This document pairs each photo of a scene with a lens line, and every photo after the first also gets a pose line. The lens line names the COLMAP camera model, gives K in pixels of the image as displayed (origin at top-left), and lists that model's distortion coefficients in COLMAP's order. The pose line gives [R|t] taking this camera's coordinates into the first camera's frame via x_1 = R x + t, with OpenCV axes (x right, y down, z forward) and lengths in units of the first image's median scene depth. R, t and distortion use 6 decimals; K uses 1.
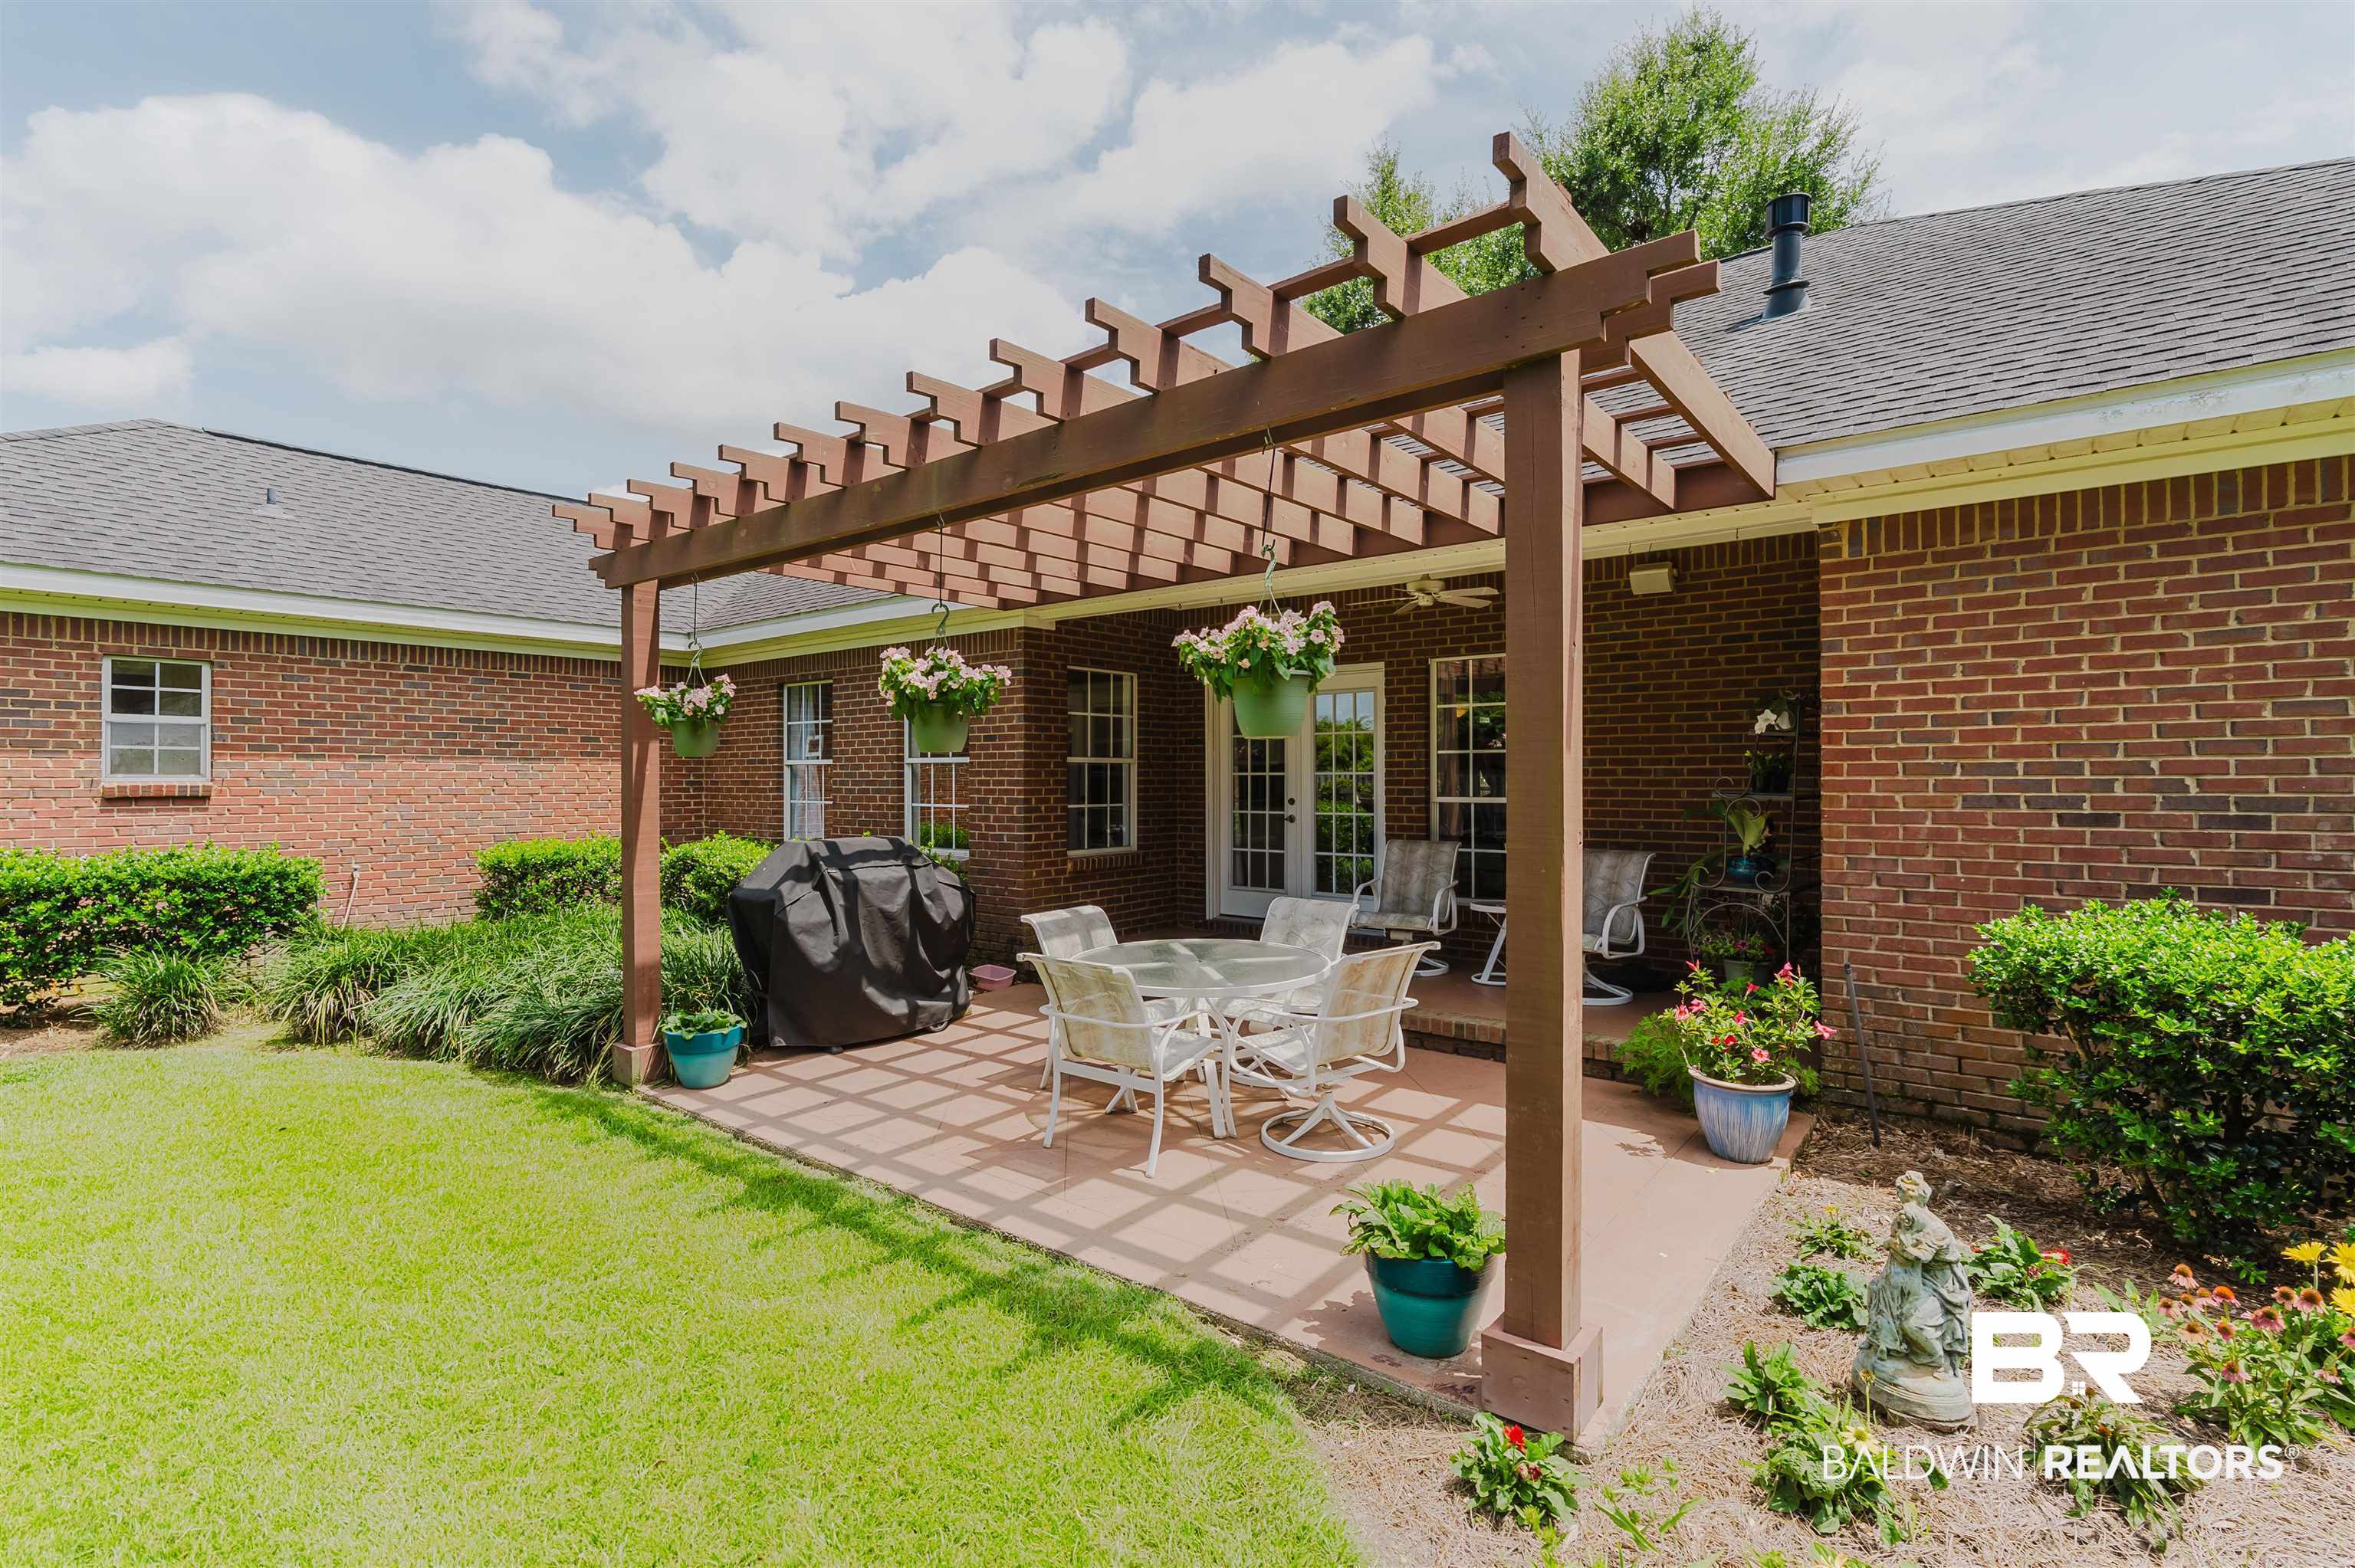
lens RADIAL K [[1073.5, 0, 1165.3], [0, 1073.5, 777.9], [0, 0, 1]] dist [-0.009936, 0.002311]
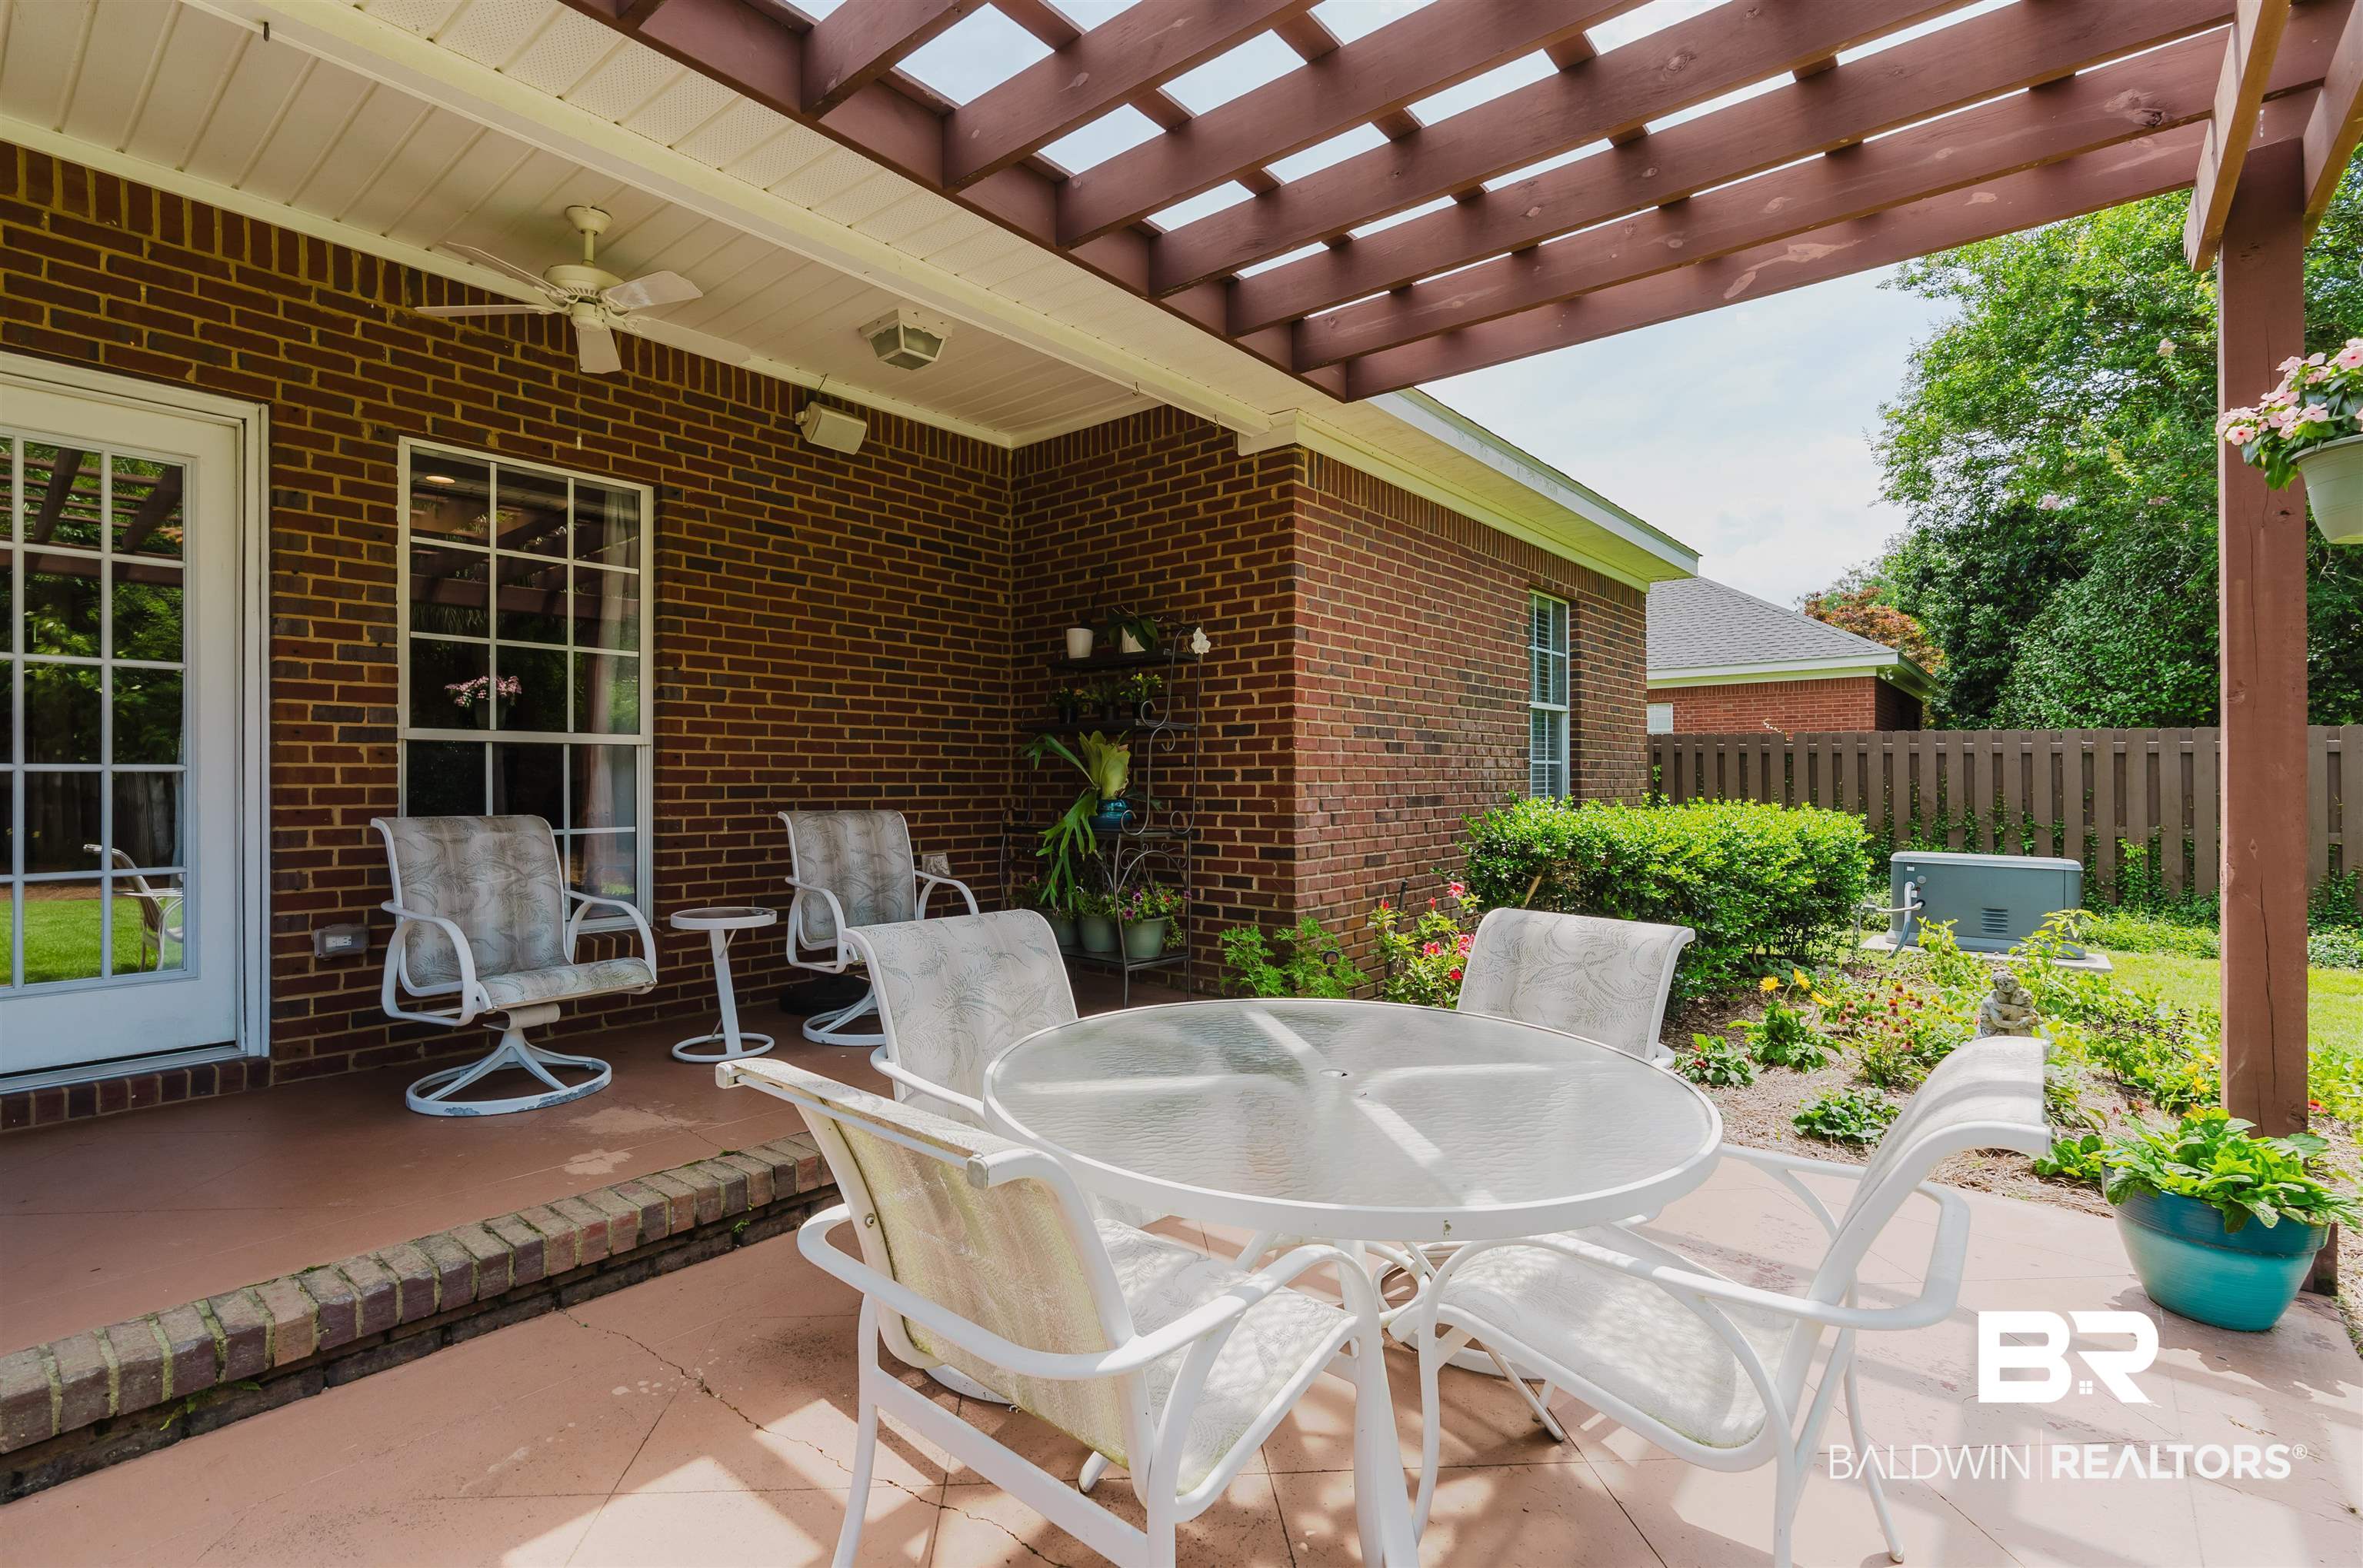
lens RADIAL K [[1077.2, 0, 1178.9], [0, 1077.2, 777.5], [0, 0, 1]] dist [-0.009936, 0.002311]
pose [[0.018819, 0.007983, 0.999791, -0.226972], [0.001351, 0.999967, -0.008010, 0.046426], [-0.999822, 0.001502, 0.018808, 0.681481]]
